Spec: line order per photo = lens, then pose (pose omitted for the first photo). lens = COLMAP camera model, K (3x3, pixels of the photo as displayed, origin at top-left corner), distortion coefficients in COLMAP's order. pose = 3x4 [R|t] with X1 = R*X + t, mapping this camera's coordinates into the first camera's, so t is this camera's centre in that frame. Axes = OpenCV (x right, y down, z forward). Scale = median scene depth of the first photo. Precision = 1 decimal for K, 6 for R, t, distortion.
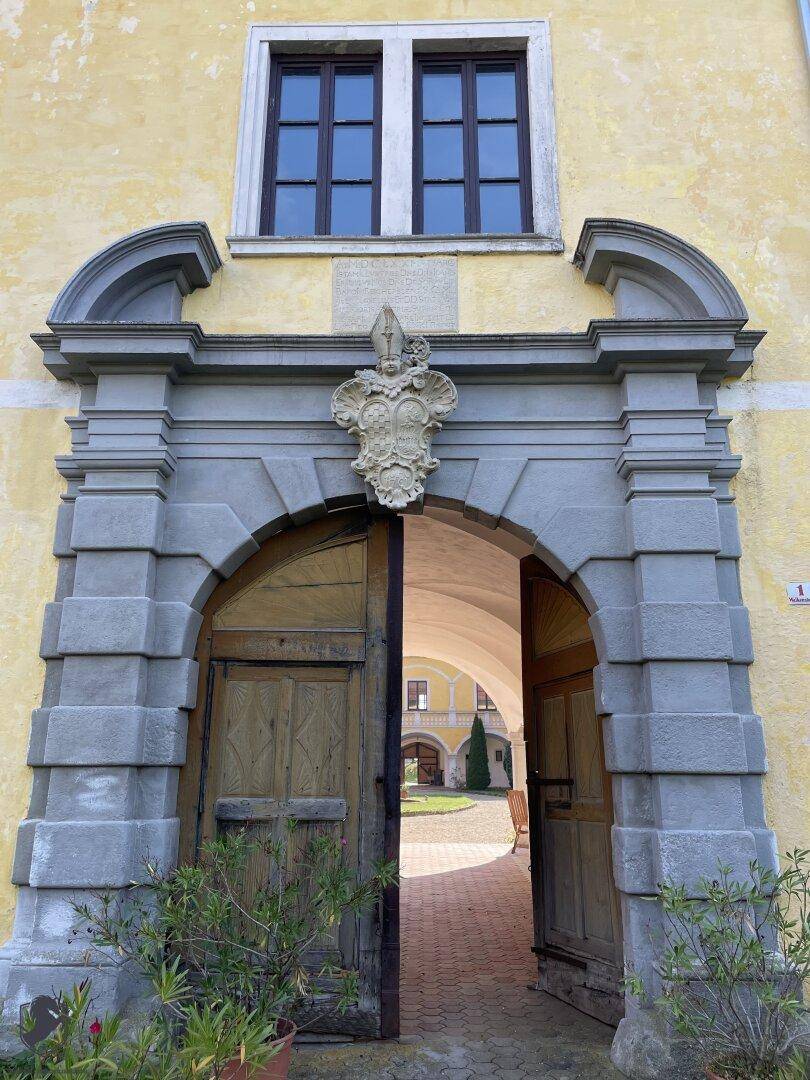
lens RADIAL K [[806.5, 0, 394.7], [0, 806.5, 536.7], [0, 0, 1]] dist [0.060430, -0.005979]
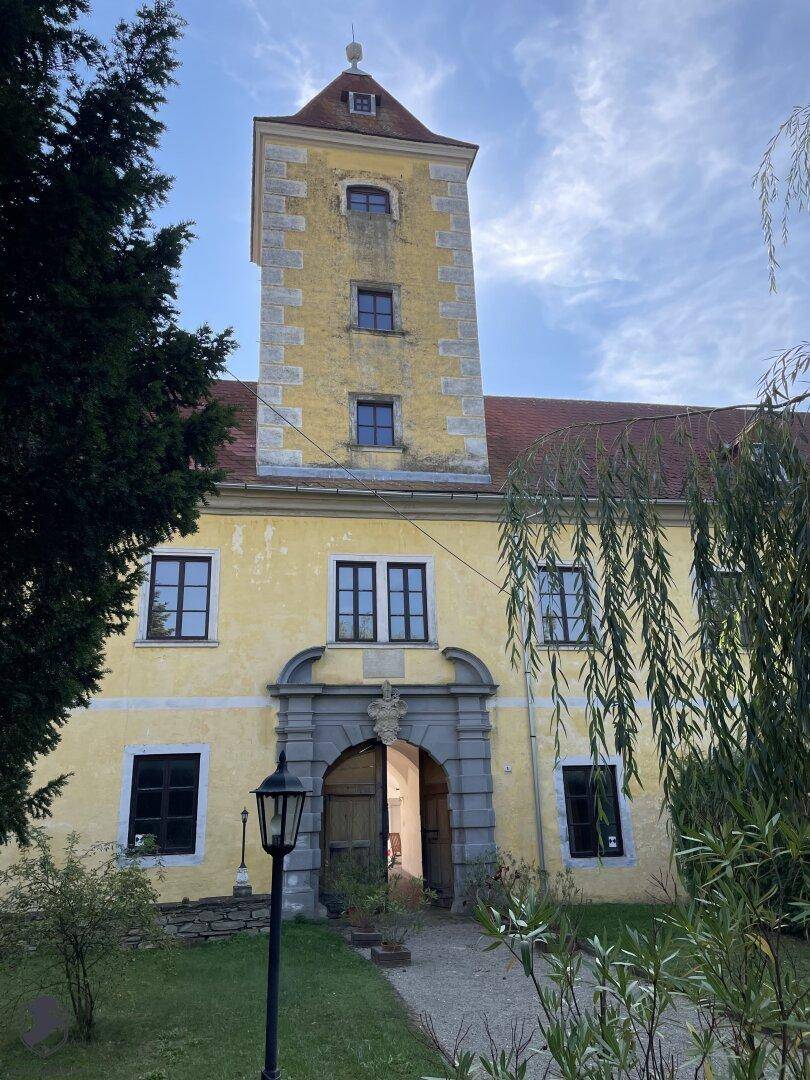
lens RADIAL K [[806.5, 0, 394.7], [0, 806.5, 536.7], [0, 0, 1]] dist [0.060430, -0.005979]
pose [[0.974809, 0.038088, 0.219764, -0.665868], [-0.029783, 0.998716, -0.040986, -0.683908], [-0.221043, 0.033408, 0.974692, -2.011580]]
